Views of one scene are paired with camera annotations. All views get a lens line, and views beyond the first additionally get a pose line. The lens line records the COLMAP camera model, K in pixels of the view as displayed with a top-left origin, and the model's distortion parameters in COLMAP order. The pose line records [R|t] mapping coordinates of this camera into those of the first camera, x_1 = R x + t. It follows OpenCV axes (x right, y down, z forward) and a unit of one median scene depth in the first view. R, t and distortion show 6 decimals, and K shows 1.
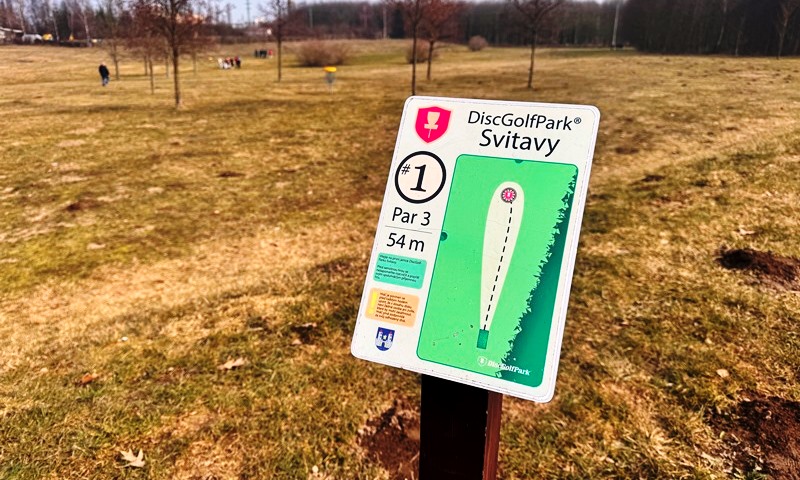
lens RADIAL K [[551.8, 0, 409.9], [0, 551.8, 249.6], [0, 0, 1]] dist [0.010351, -0.035858]
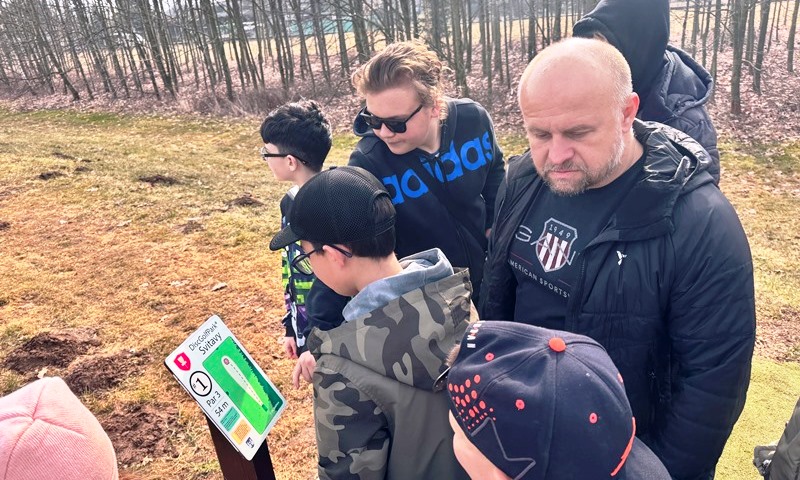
lens RADIAL K [[551.8, 0, 401.0], [0, 551.8, 246.0], [0, 0, 1]] dist [0.010351, -0.035858]
pose [[-0.176944, -0.361437, 0.915453, -1.755922], [0.416953, 0.815013, 0.402373, -1.035914], [-0.891539, 0.452898, 0.006491, 0.099191]]
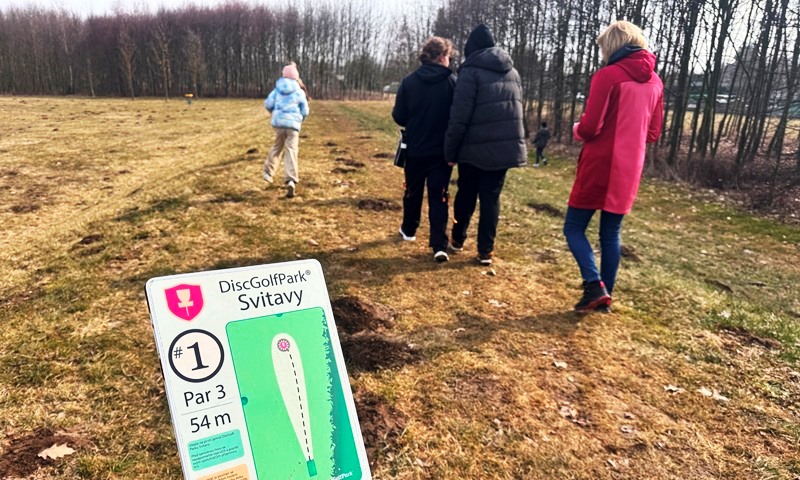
lens RADIAL K [[551.8, 0, 391.6], [0, 551.8, 306.8], [0, 0, 1]] dist [0.010351, -0.035858]
pose [[0.556307, -0.281841, 0.781722, -0.540451], [0.260582, 0.952443, 0.157951, -0.278608], [-0.789063, 0.115834, 0.603293, 0.092973]]
